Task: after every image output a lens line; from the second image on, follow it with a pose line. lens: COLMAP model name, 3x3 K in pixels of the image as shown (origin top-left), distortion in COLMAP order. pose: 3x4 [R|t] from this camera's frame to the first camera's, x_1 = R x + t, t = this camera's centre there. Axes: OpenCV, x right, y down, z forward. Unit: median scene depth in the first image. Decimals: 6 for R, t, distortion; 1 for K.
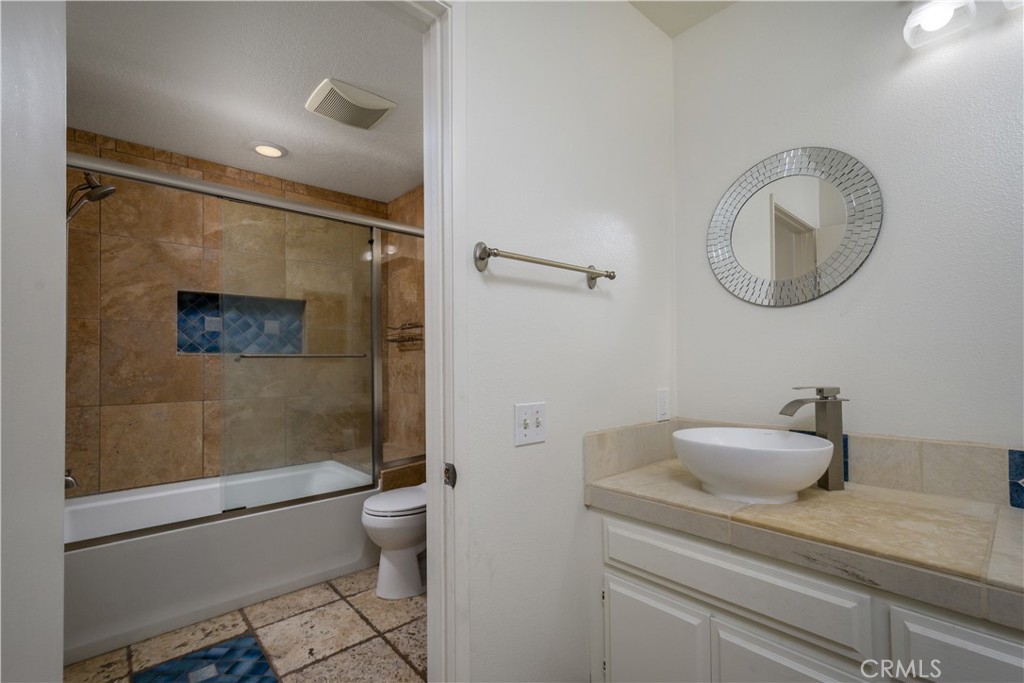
lens RADIAL K [[460.6, 0, 504.6], [0, 460.6, 358.2], [0, 0, 1]] dist [0.005896, -0.000928]
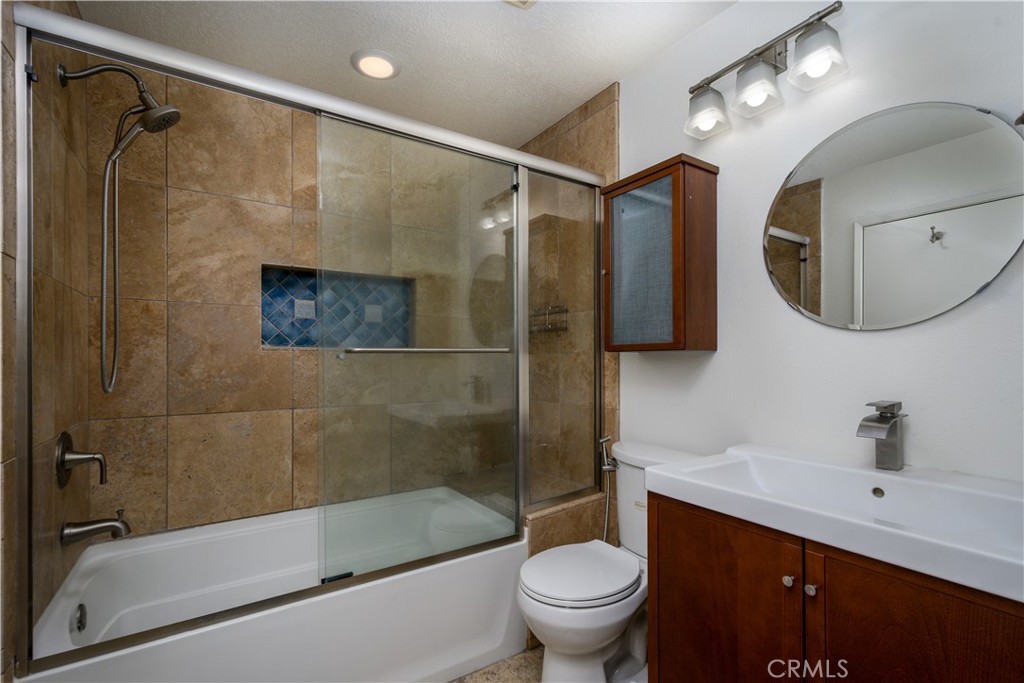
lens RADIAL K [[460.6, 0, 502.5], [0, 460.6, 359.9], [0, 0, 1]] dist [0.005896, -0.000928]
pose [[0.989656, 0.006251, -0.143326, -0.207183], [-0.004501, 0.999911, 0.012529, -0.000098], [0.143391, -0.011754, 0.989596, 0.305523]]
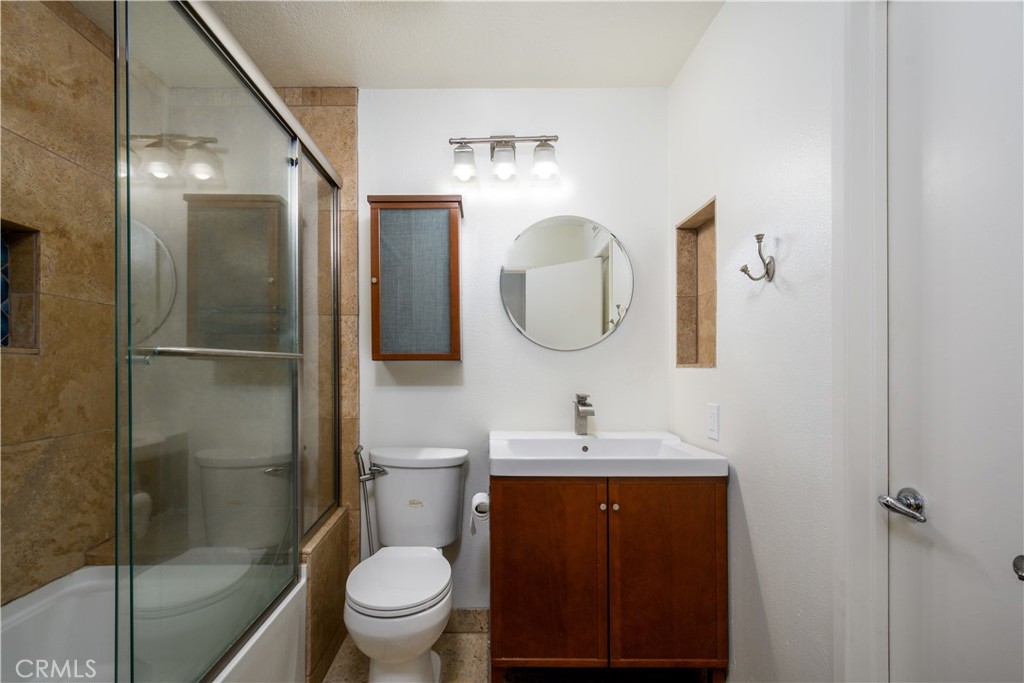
lens RADIAL K [[460.6, 0, 520.1], [0, 460.6, 368.7], [0, 0, 1]] dist [0.005896, -0.000928]
pose [[0.648869, 0.009208, 0.760844, -0.551468], [-0.014437, 0.999896, 0.000212, 0.004845], [-0.760763, -0.011122, 0.648935, 0.401348]]
